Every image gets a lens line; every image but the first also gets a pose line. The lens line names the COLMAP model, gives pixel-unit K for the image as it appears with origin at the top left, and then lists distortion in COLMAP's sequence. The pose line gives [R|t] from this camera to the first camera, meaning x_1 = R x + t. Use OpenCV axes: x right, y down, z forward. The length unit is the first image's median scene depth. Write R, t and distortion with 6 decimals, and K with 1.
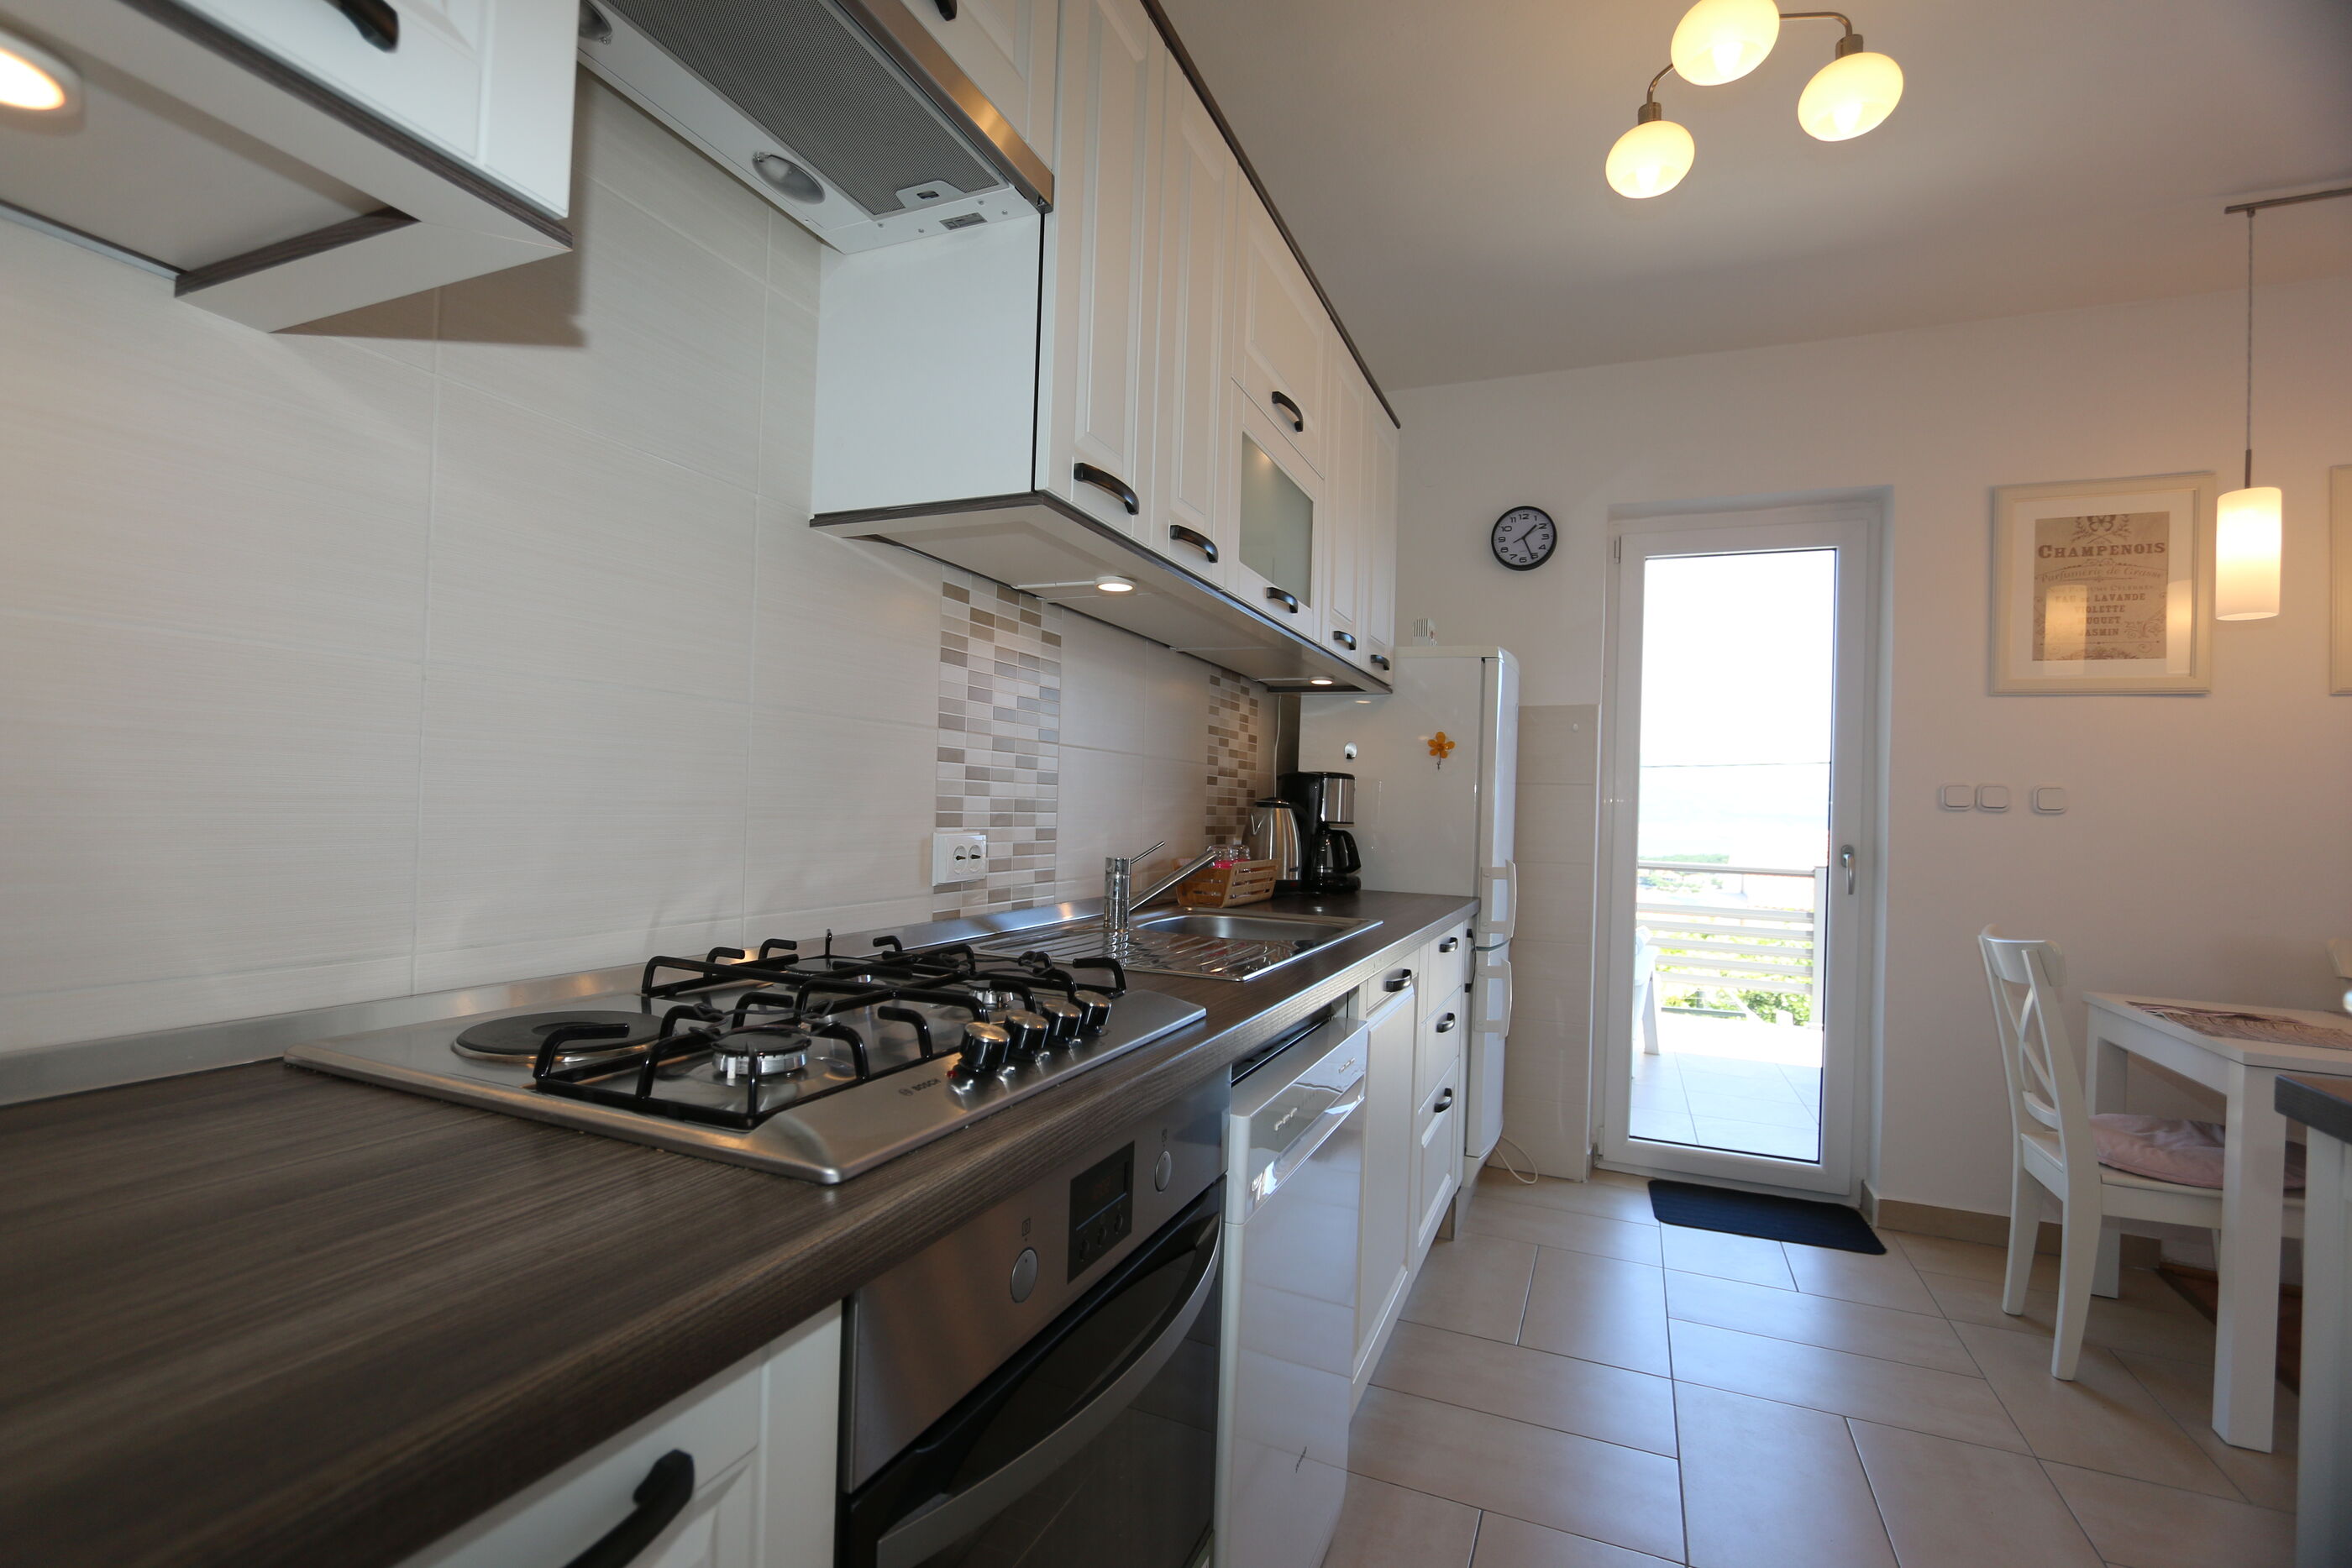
lens RADIAL K [[1085.1, 0, 1165.7], [0, 1085.1, 794.3], [0, 0, 1]] dist [-0.003860, -0.002722]
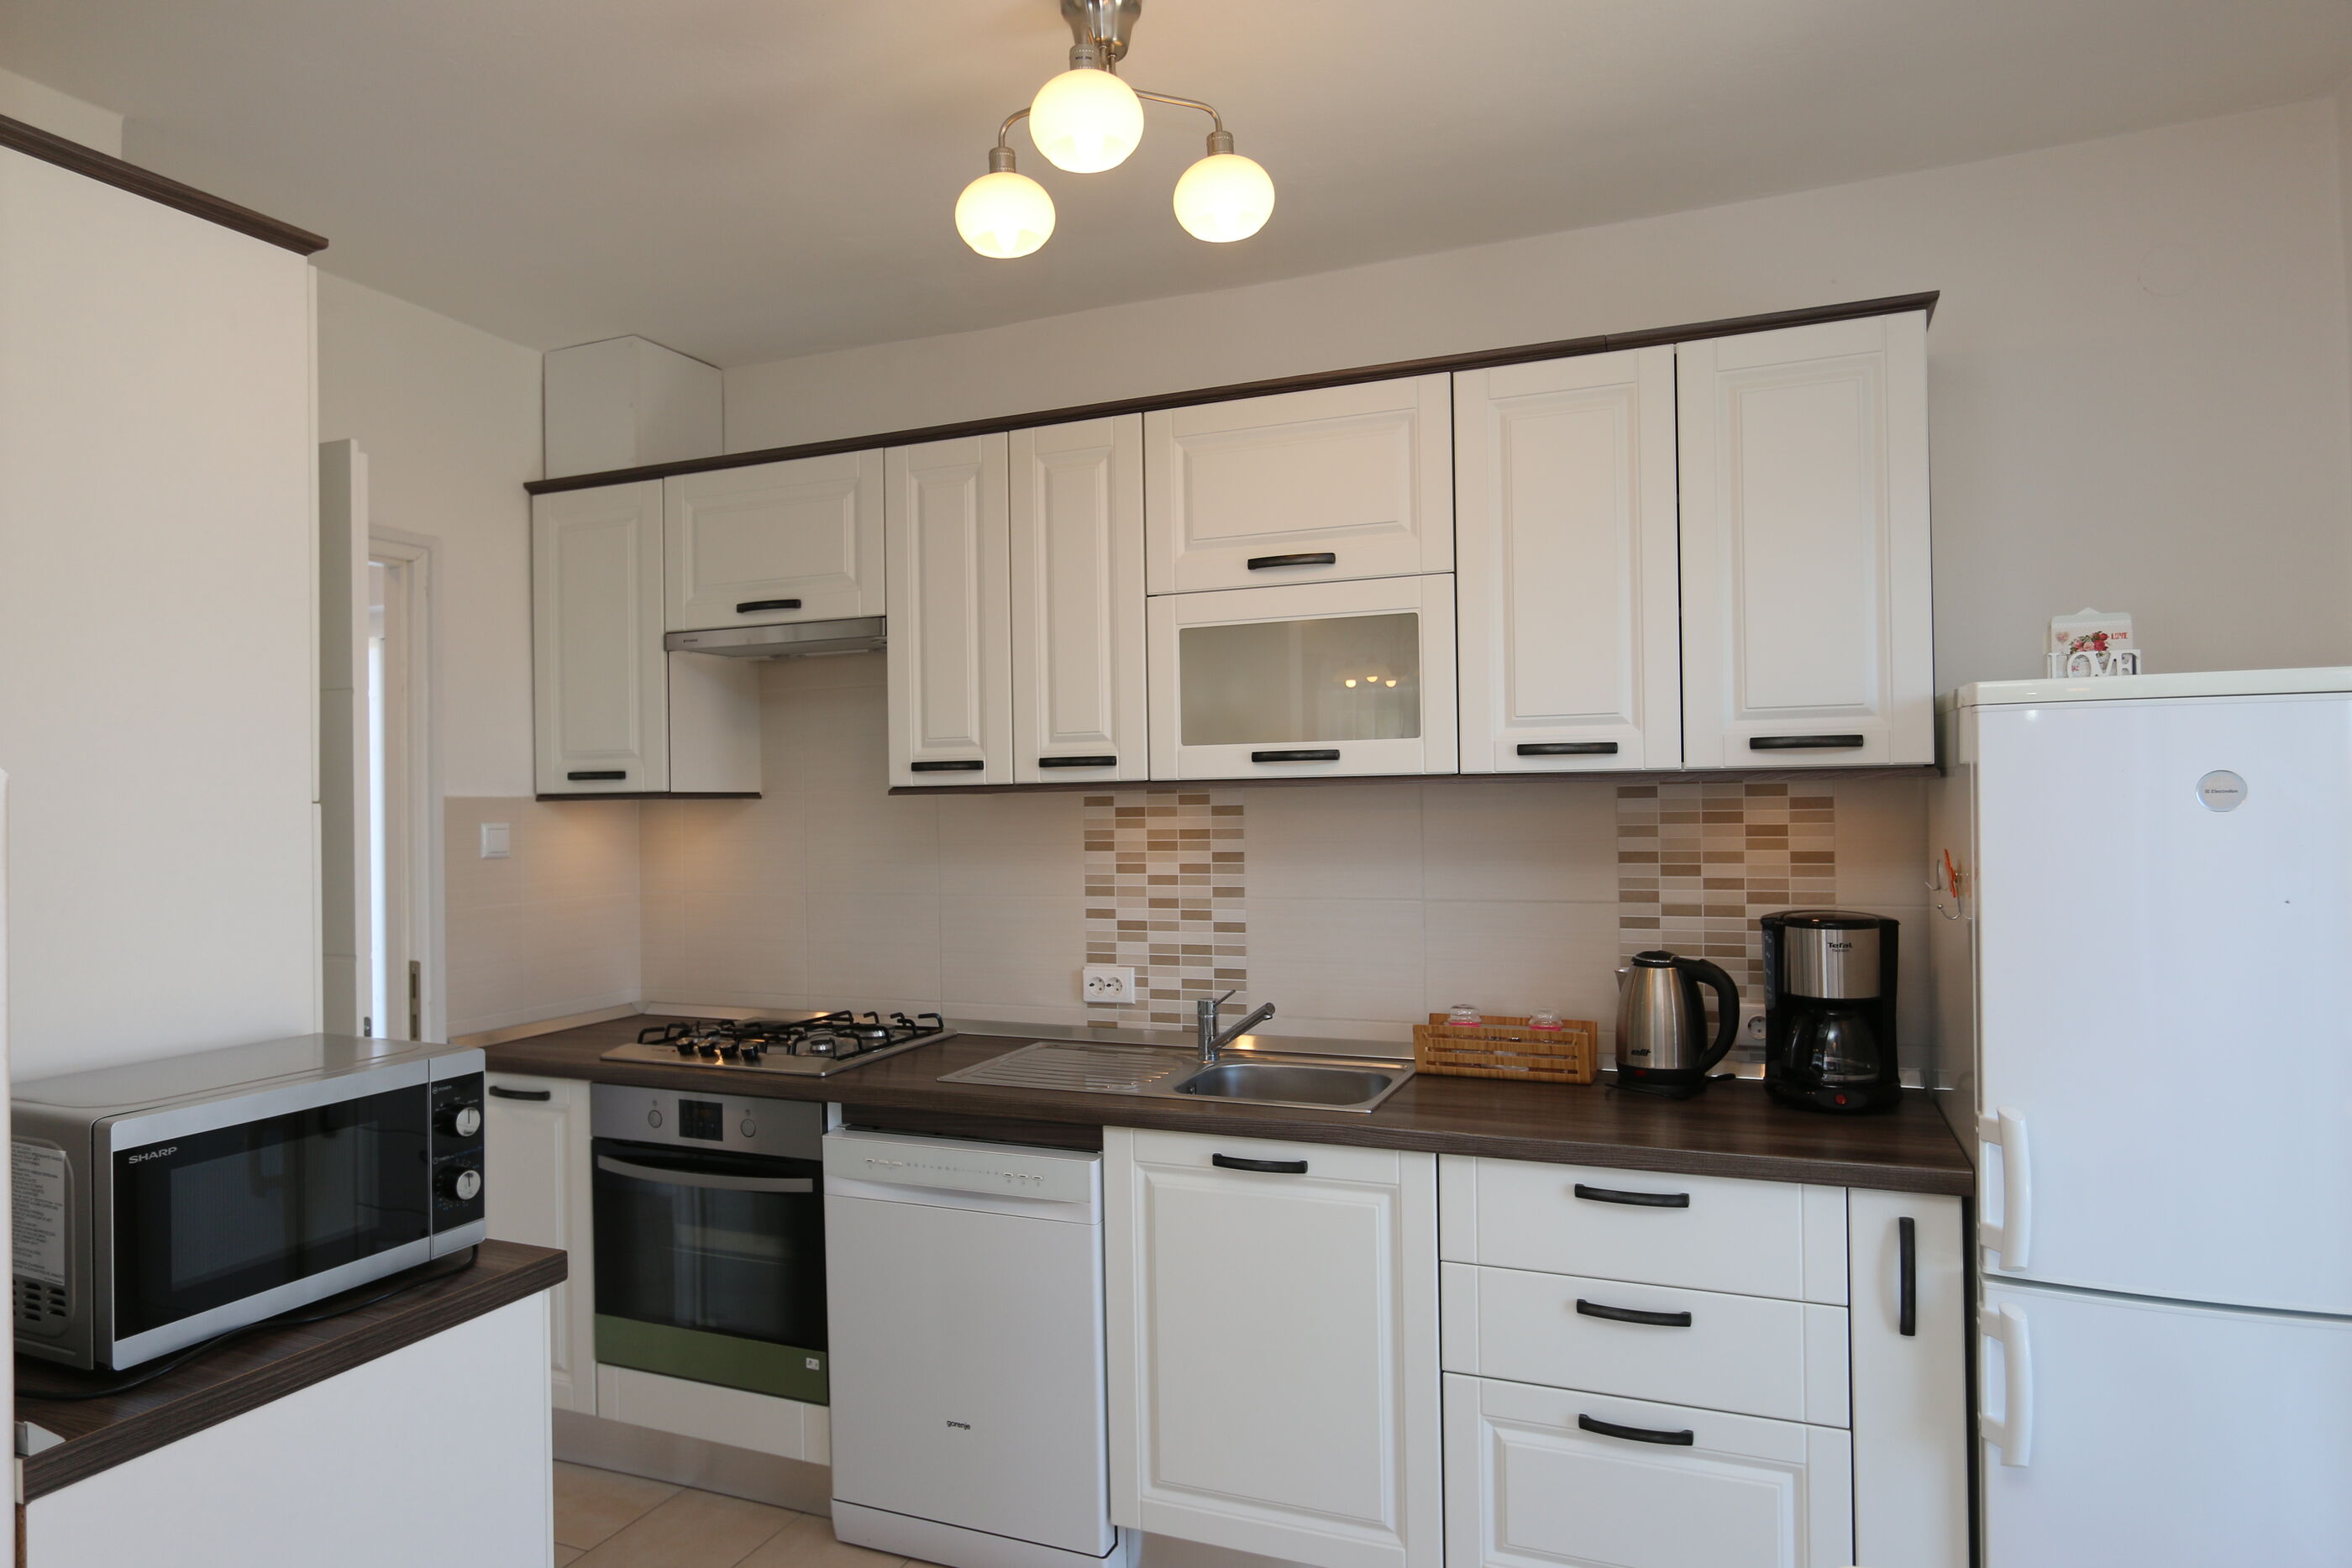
lens RADIAL K [[1400.2, 0, 1189.2], [0, 1400.2, 784.4], [0, 0, 1]] dist [-0.000738, 0.003018]
pose [[0.020632, -0.041231, -0.998937, 1.598340], [0.030623, 0.998707, -0.040589, -0.122421], [0.999318, -0.029753, 0.021868, 1.026280]]
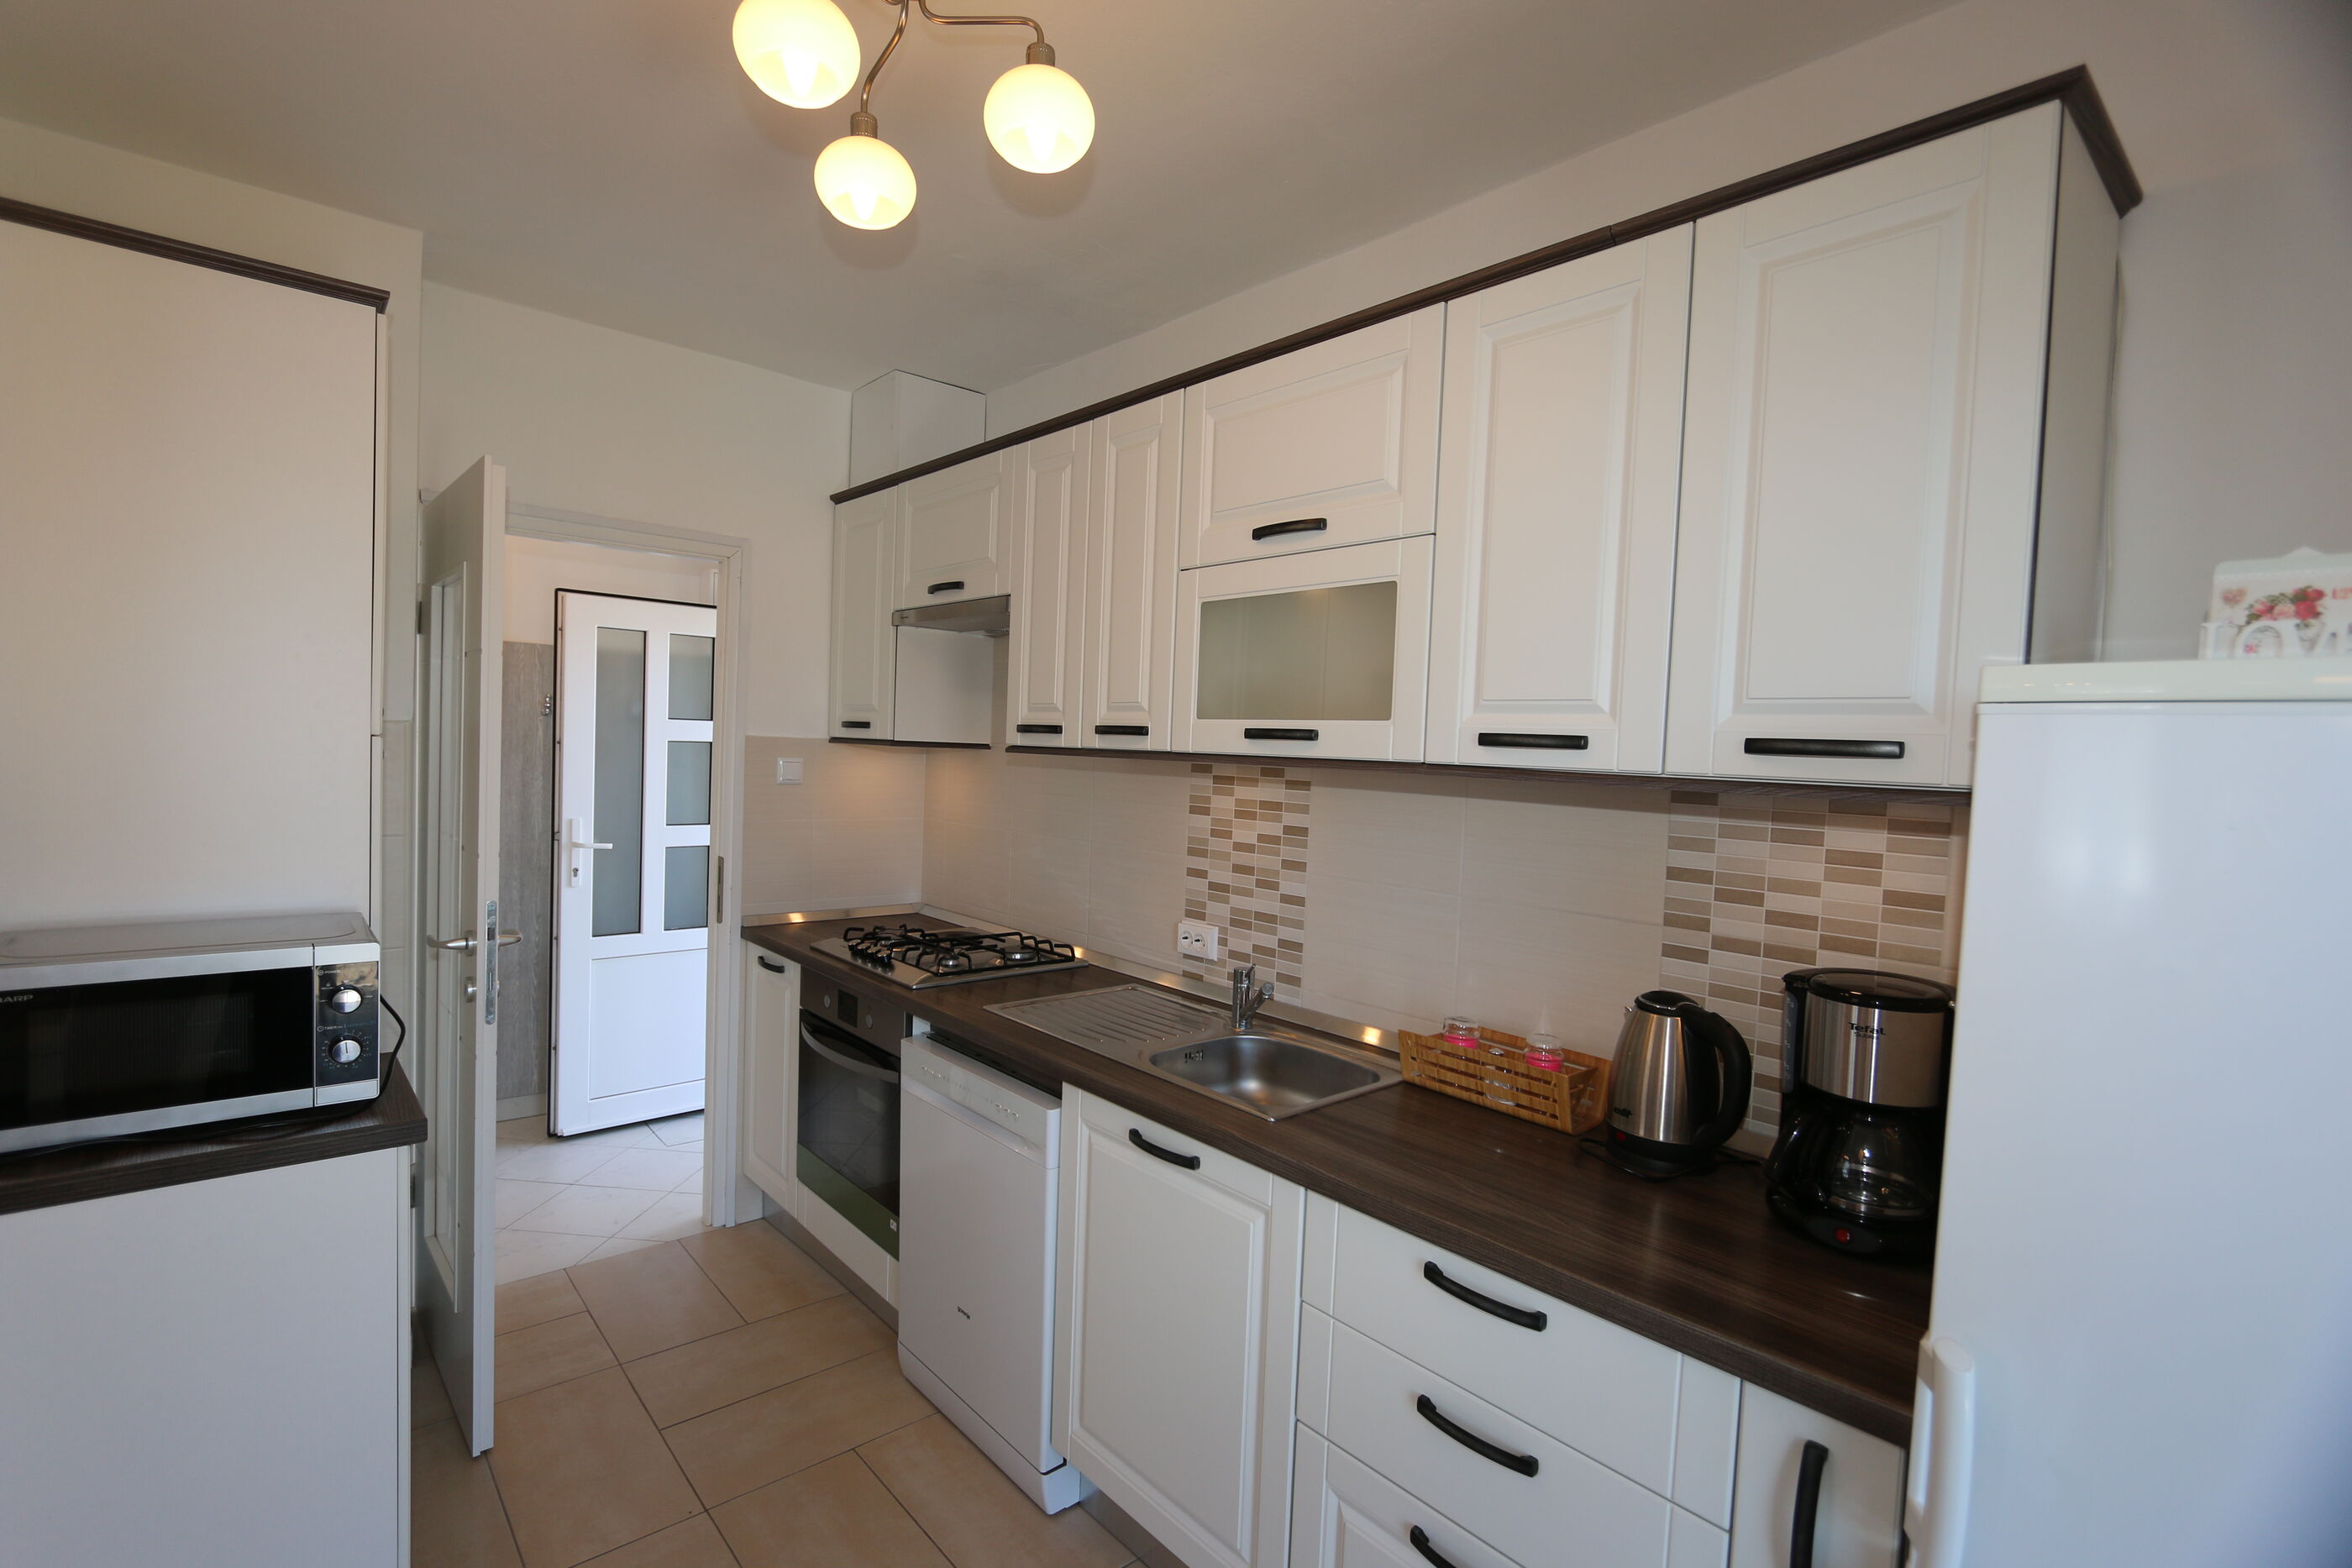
lens RADIAL K [[1085.1, 0, 1170.5], [0, 1085.1, 790.2], [0, 0, 1]] dist [-0.003860, -0.002722]
pose [[-0.422415, -0.010593, -0.906341, 1.166909], [-0.039317, 0.999205, 0.006646, -0.155281], [0.905549, 0.038442, -0.422496, 1.534630]]
